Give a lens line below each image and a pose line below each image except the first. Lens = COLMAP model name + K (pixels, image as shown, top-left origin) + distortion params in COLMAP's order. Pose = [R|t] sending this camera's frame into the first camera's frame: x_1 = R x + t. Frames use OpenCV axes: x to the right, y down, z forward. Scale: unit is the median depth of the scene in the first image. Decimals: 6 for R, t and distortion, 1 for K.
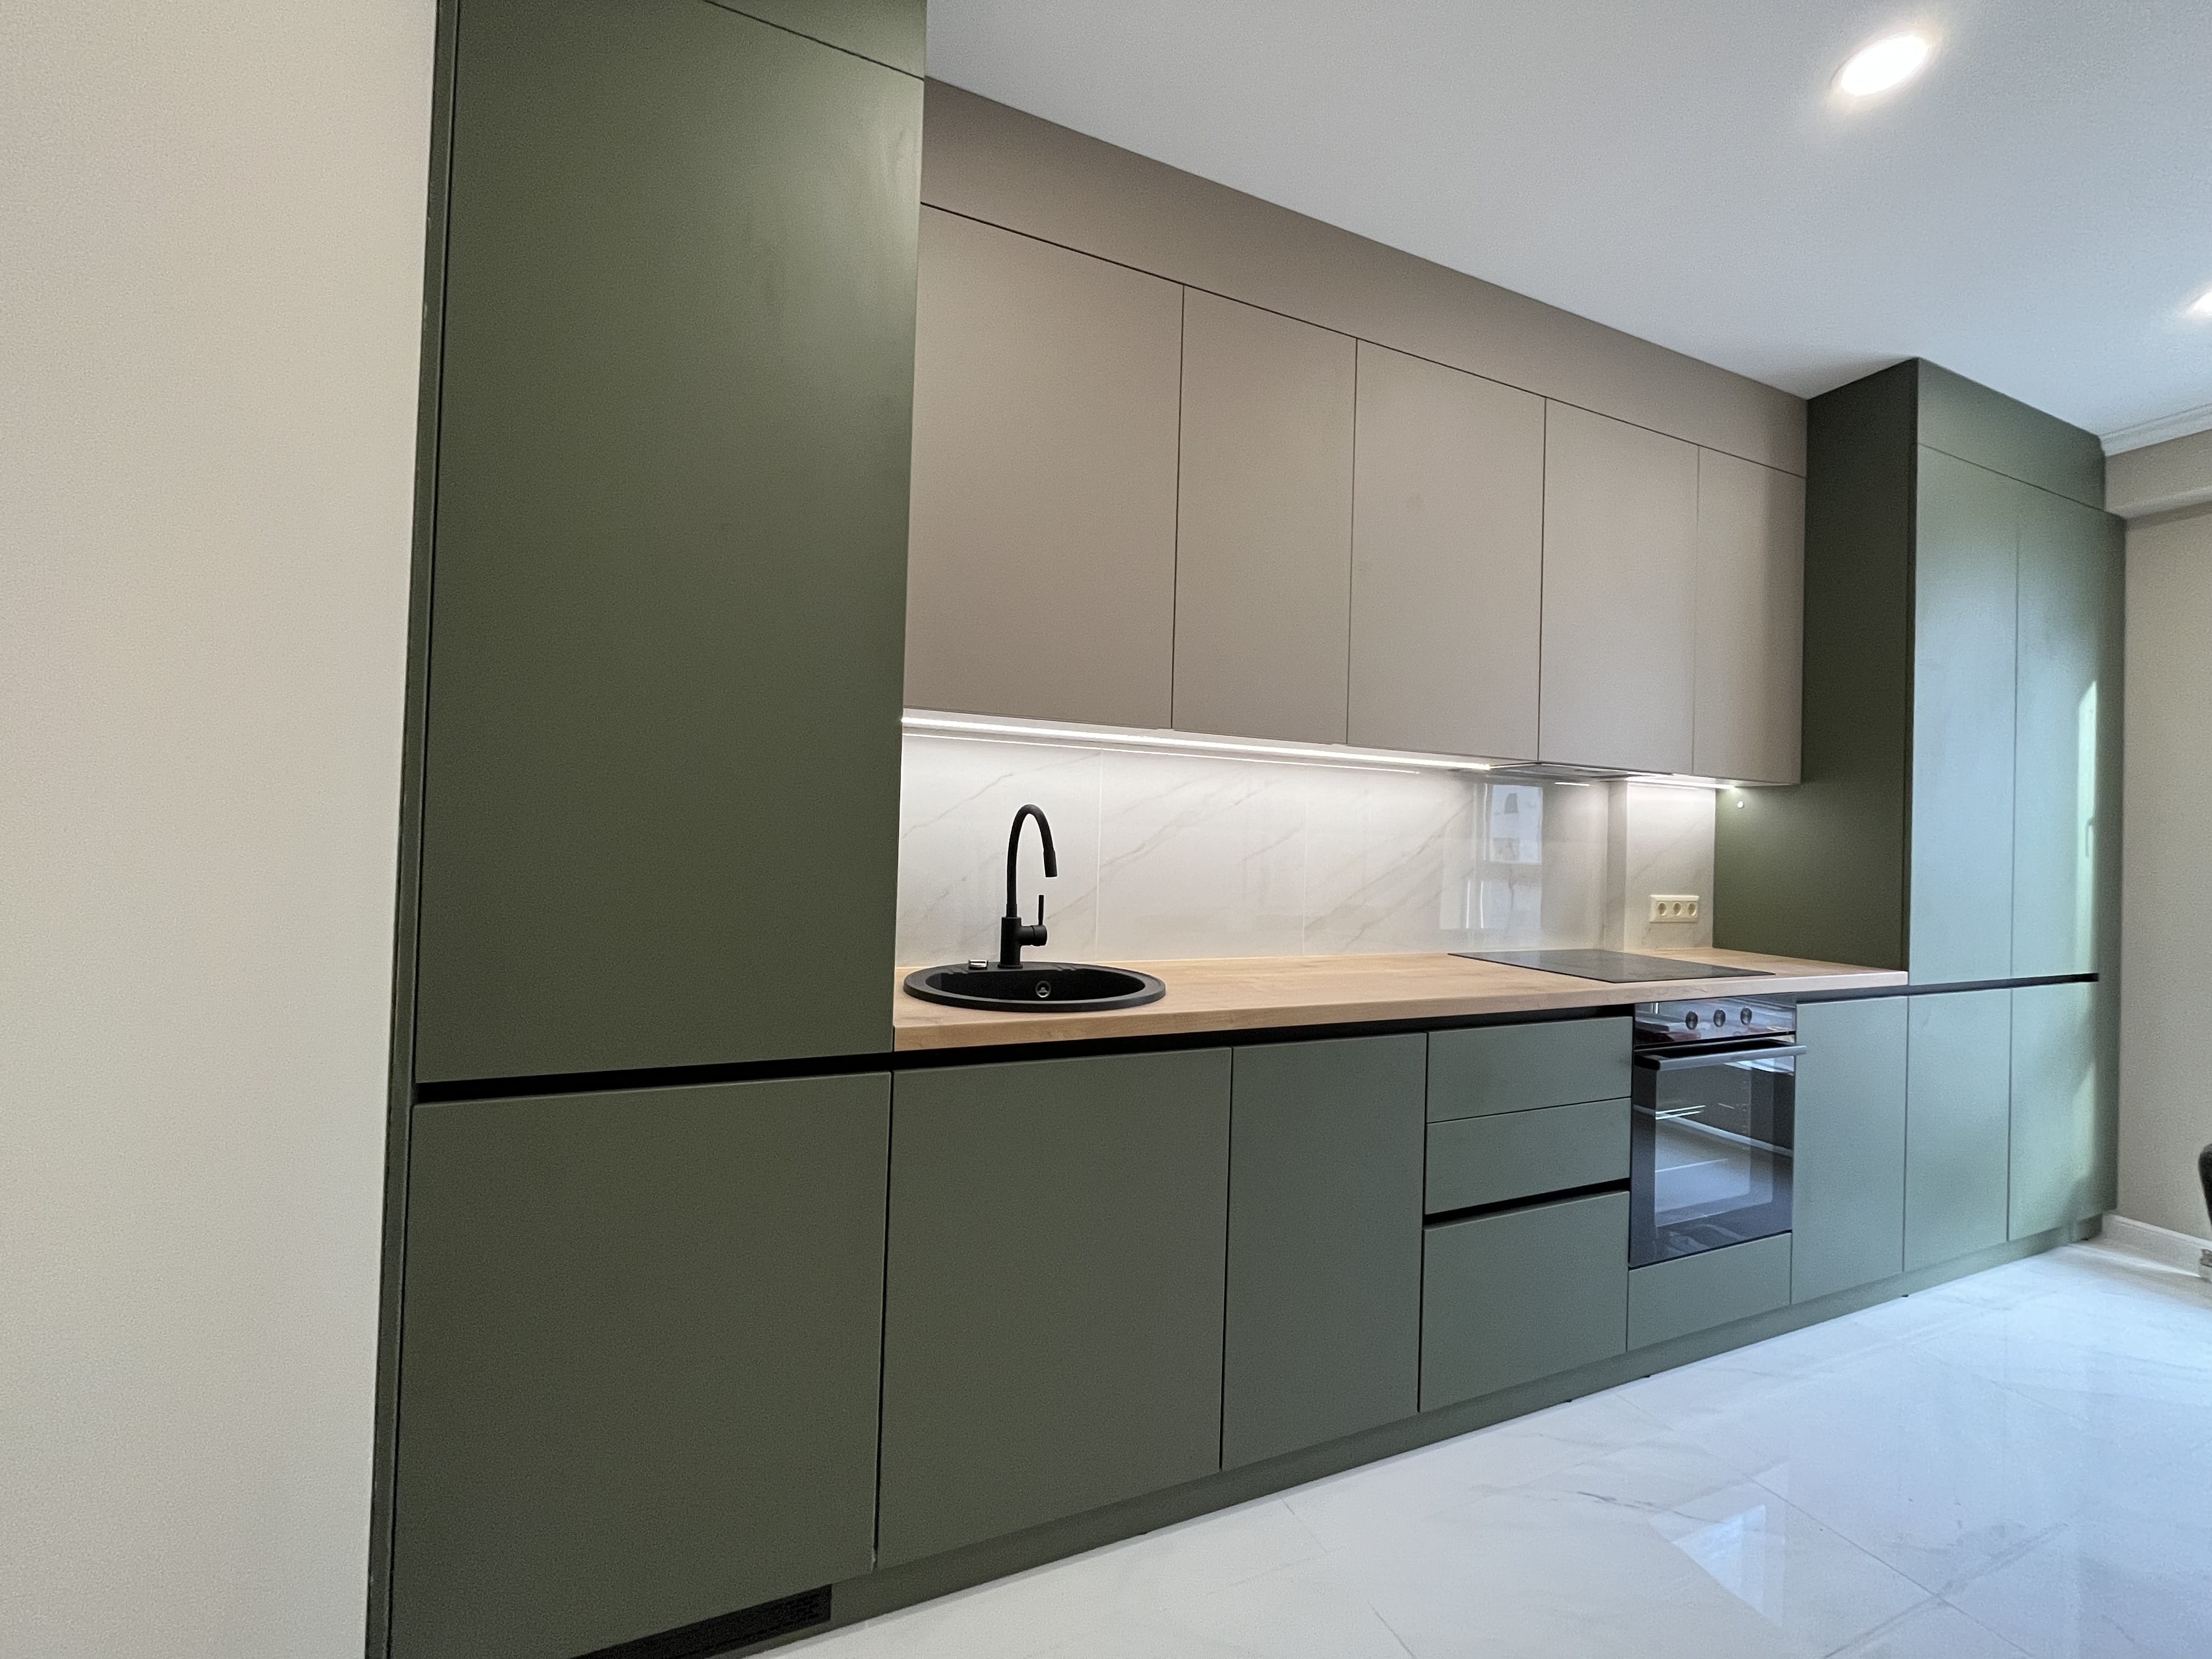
lens RADIAL K [[892.6, 0, 1102.4], [0, 892.6, 826.5], [0, 0, 1]] dist [-0.001583, -0.000481]
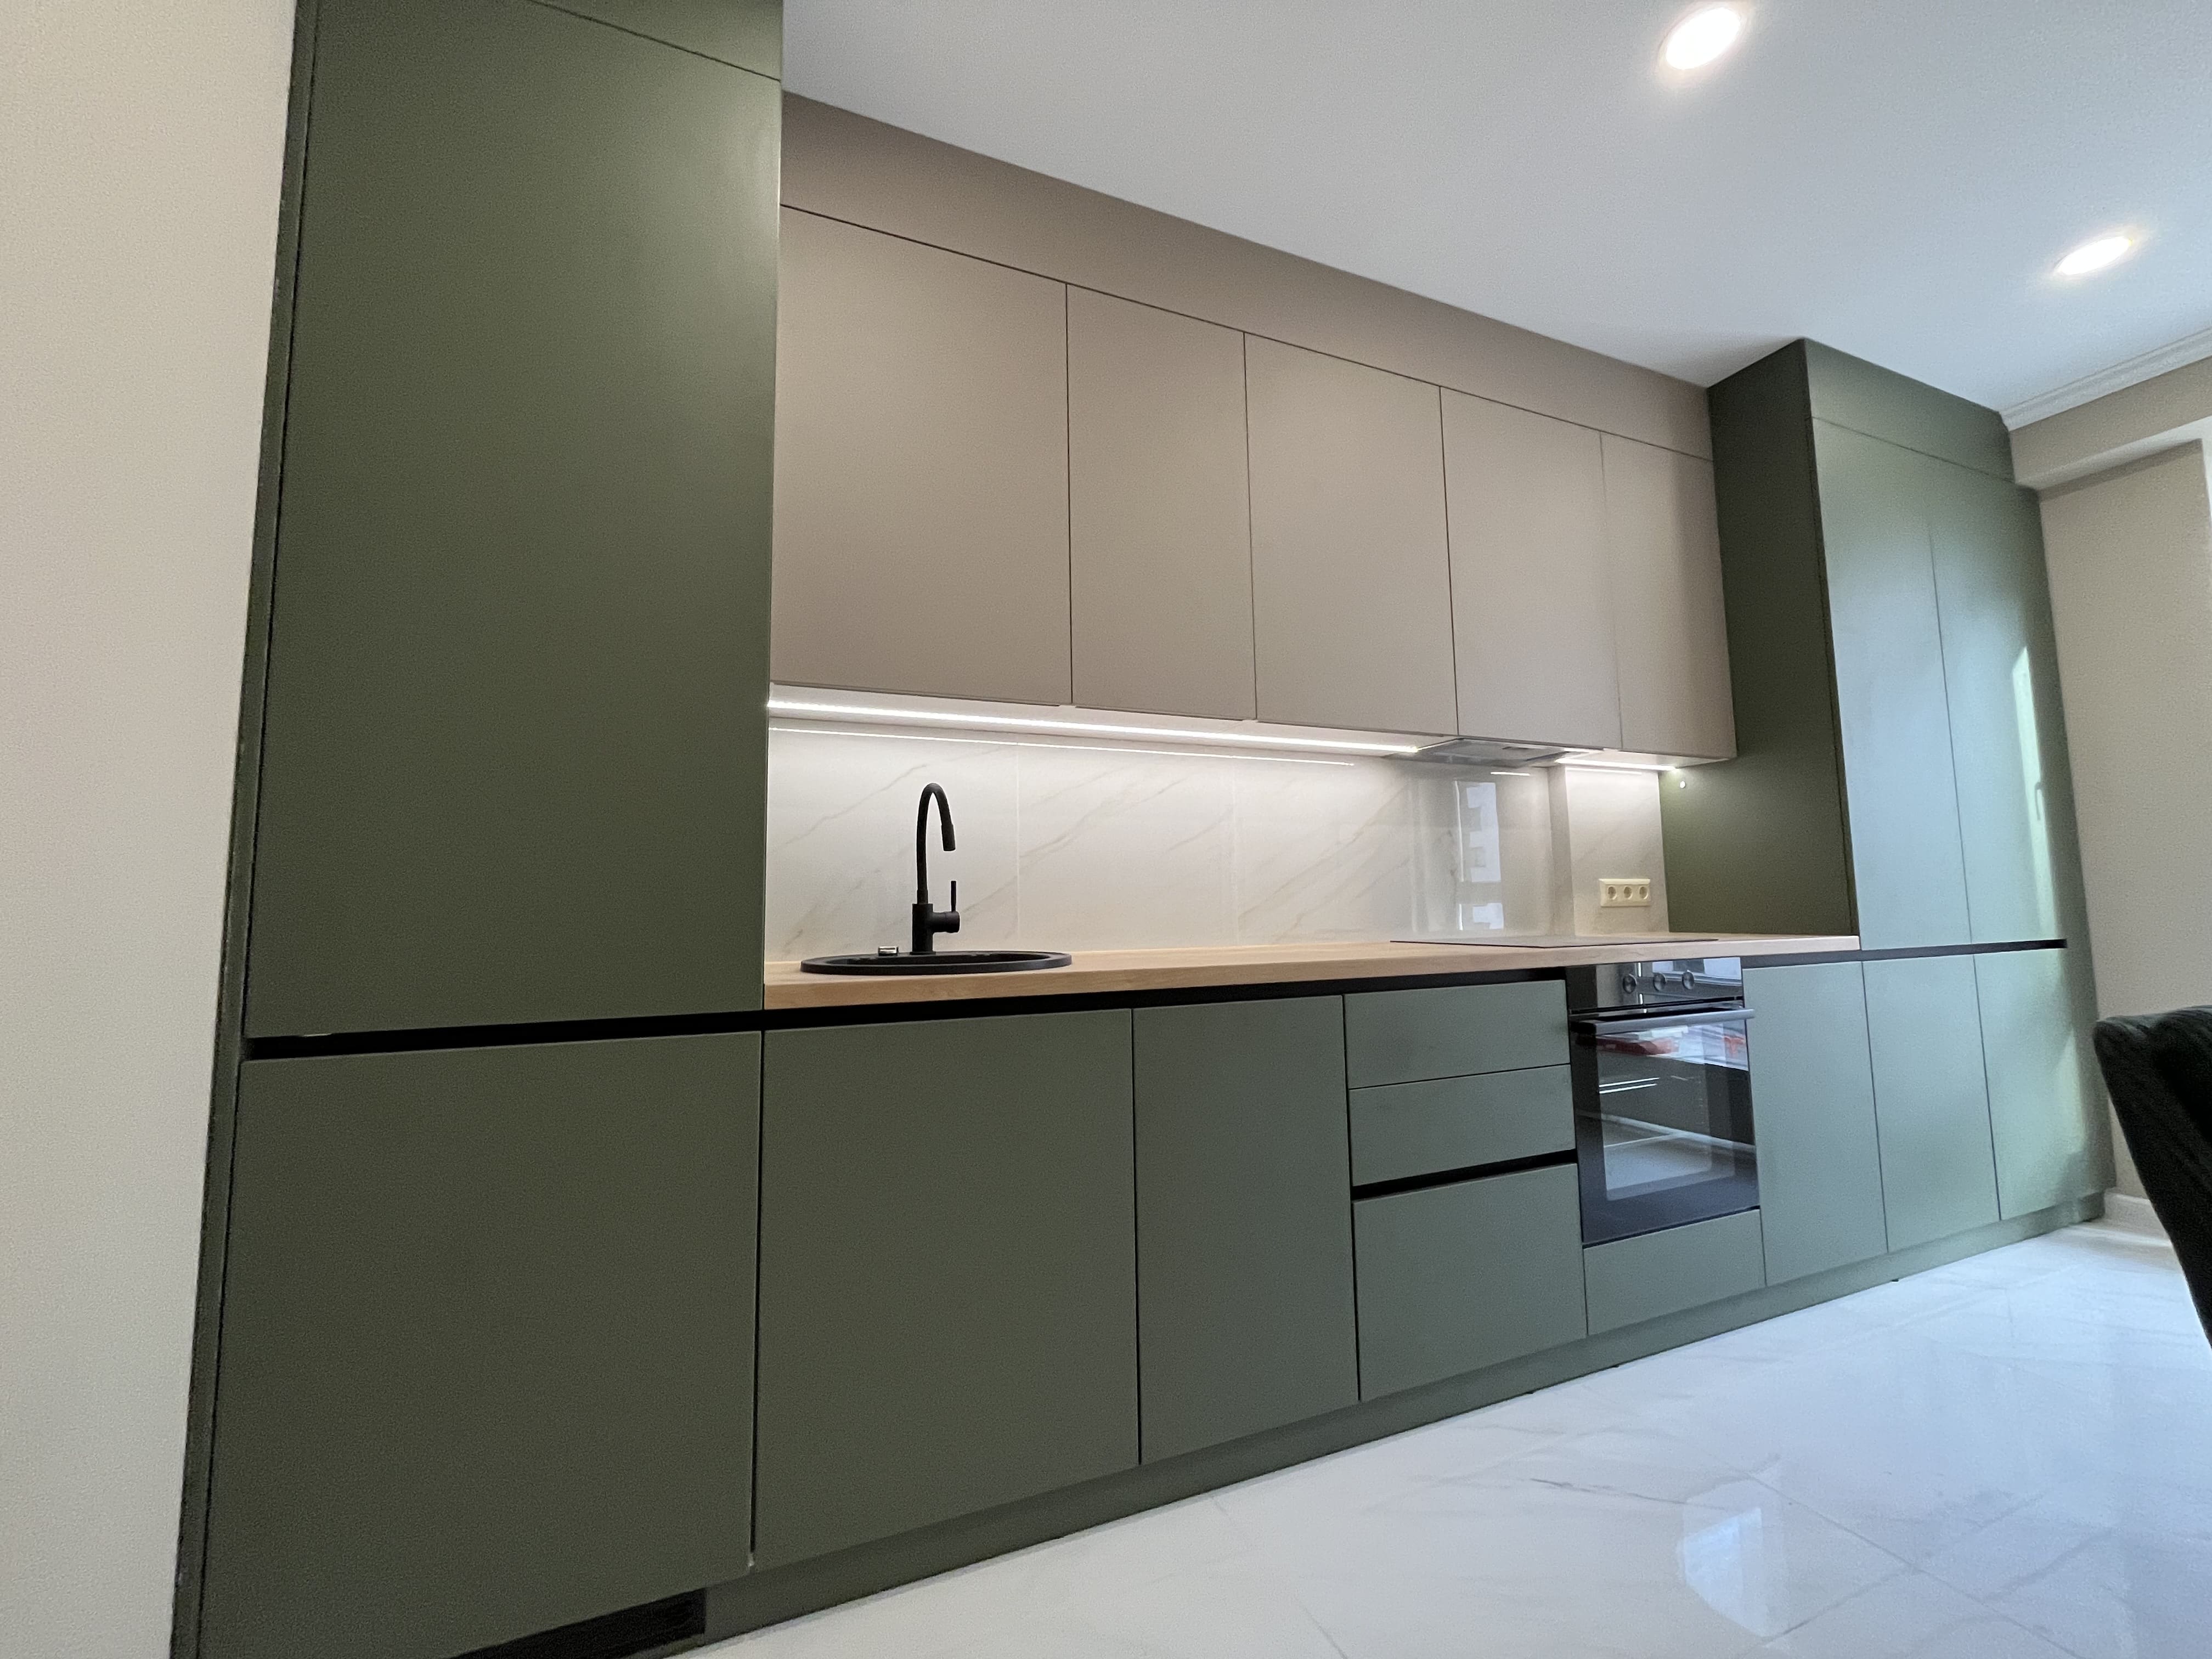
lens RADIAL K [[892.6, 0, 1102.4], [0, 892.6, 826.5], [0, 0, 1]] dist [-0.001583, -0.000481]
pose [[0.998934, -0.045987, -0.003971, 0.086026], [0.045540, 0.995936, -0.077696, 0.084329], [0.007528, 0.077432, 0.996969, 0.008681]]
